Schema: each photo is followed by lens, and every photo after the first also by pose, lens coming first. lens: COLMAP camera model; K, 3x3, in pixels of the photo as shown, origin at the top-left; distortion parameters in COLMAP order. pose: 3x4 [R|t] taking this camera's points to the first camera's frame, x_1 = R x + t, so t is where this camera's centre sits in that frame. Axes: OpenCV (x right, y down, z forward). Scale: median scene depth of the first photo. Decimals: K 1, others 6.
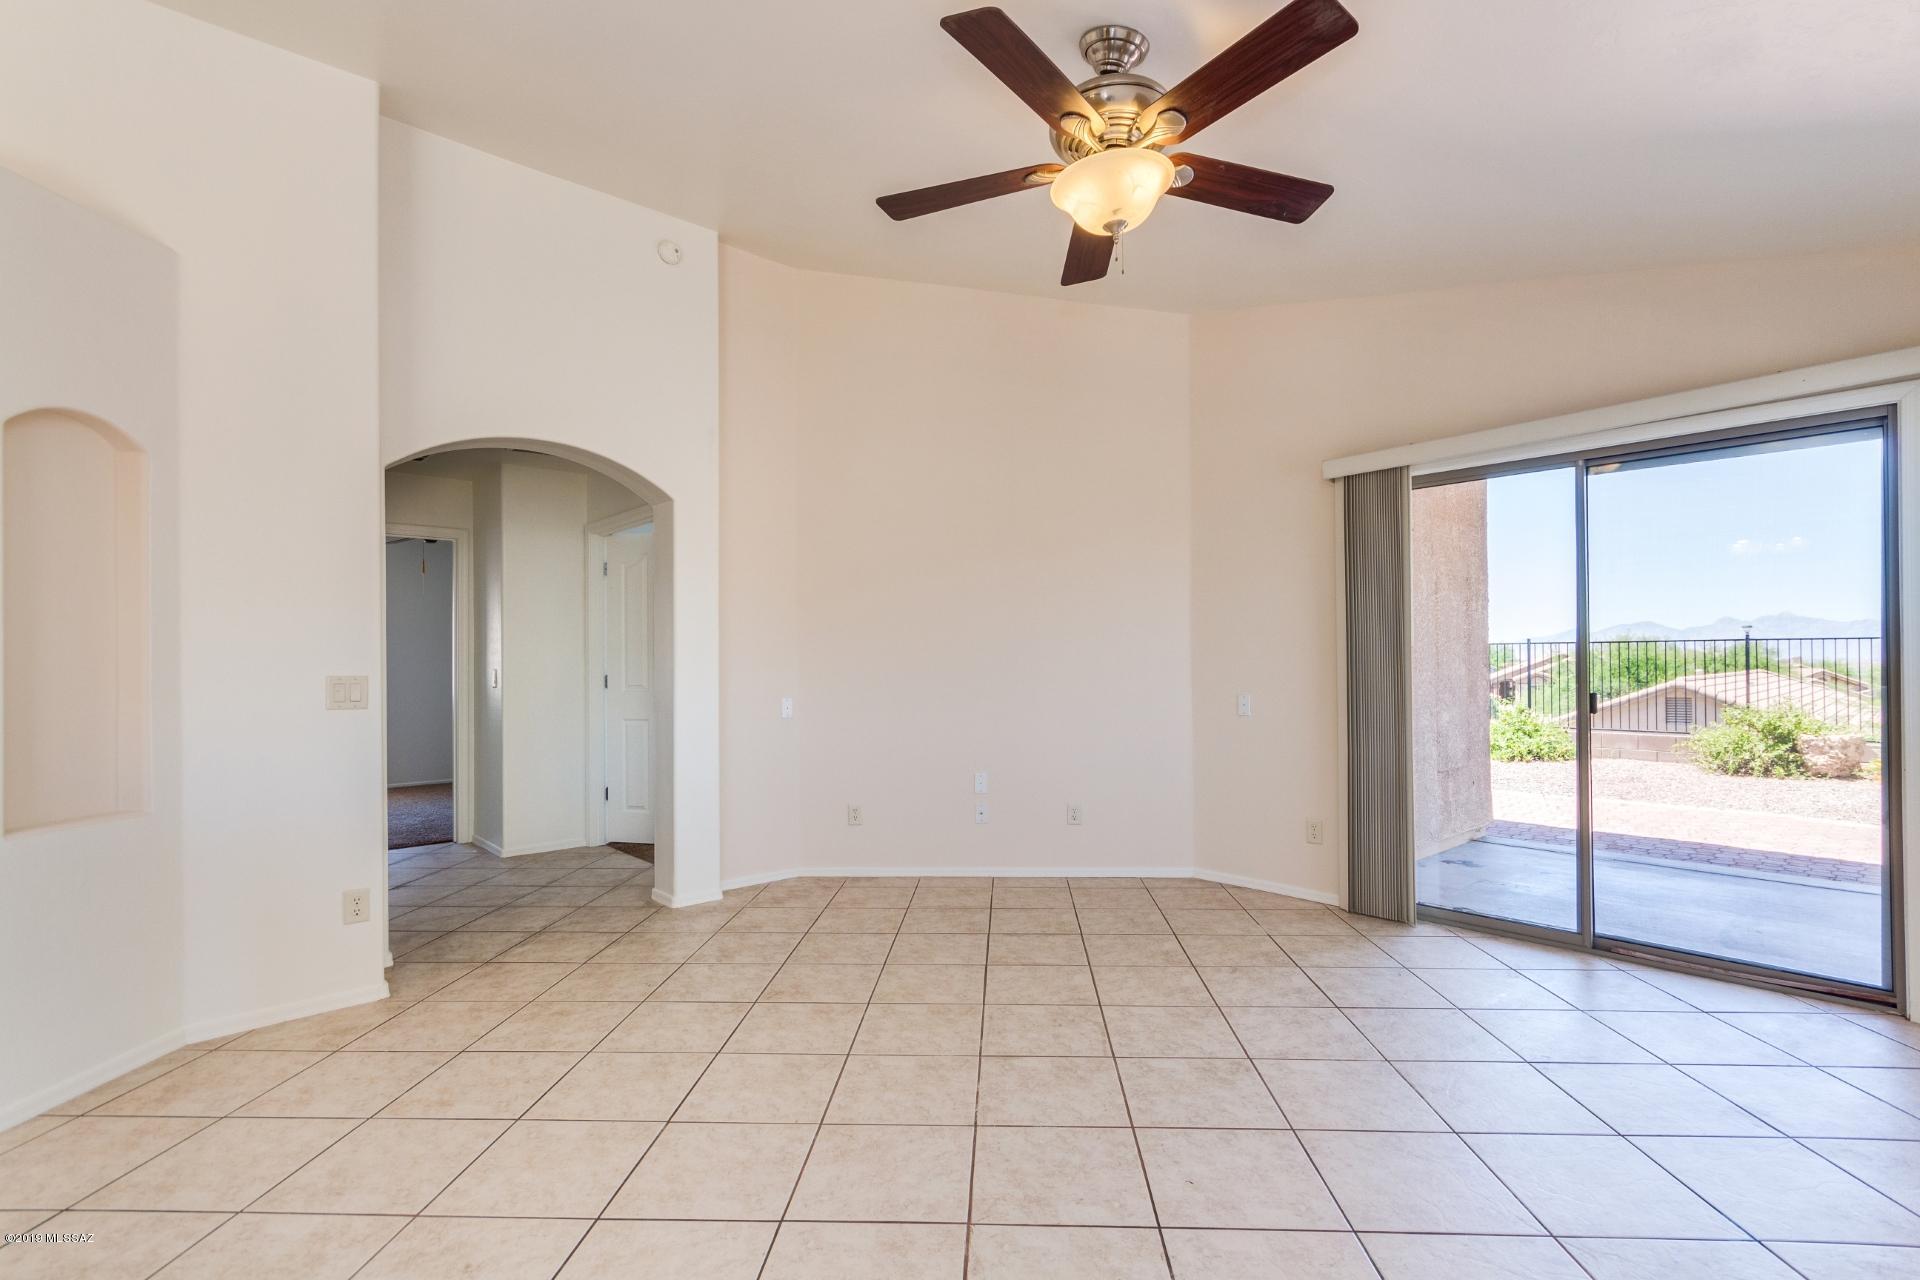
lens RADIAL K [[884.2, 0, 961.8], [0, 884.2, 649.0], [0, 0, 1]] dist [-0.003661, 0.000892]
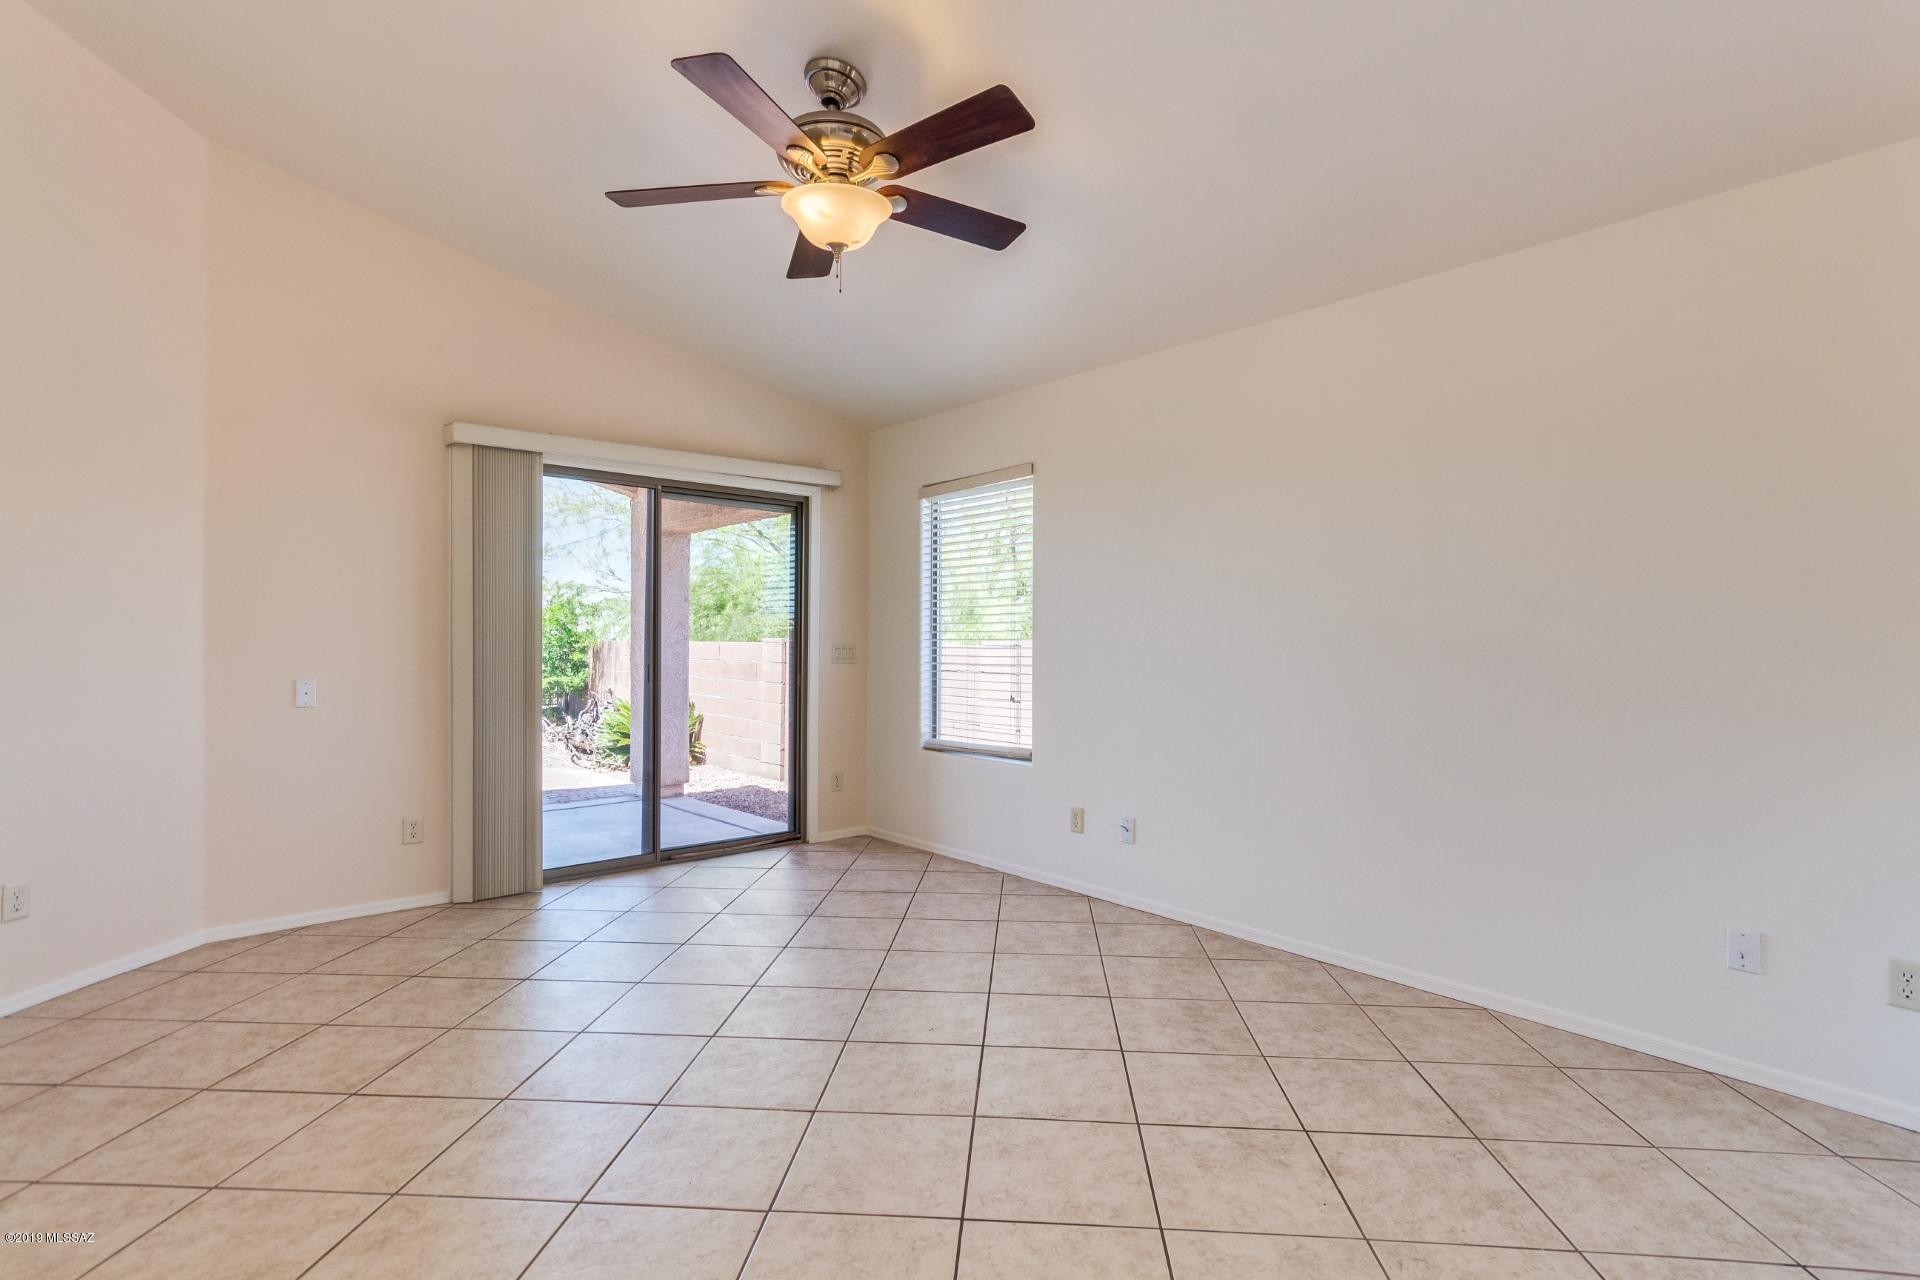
lens RADIAL K [[884.2, 0, 963.6], [0, 884.2, 645.6], [0, 0, 1]] dist [-0.003661, 0.000892]
pose [[0.022739, 0.015415, 0.999623, -0.525619], [-0.008244, 0.999850, -0.015231, 0.033659], [-0.999707, -0.007895, 0.022863, 0.474476]]
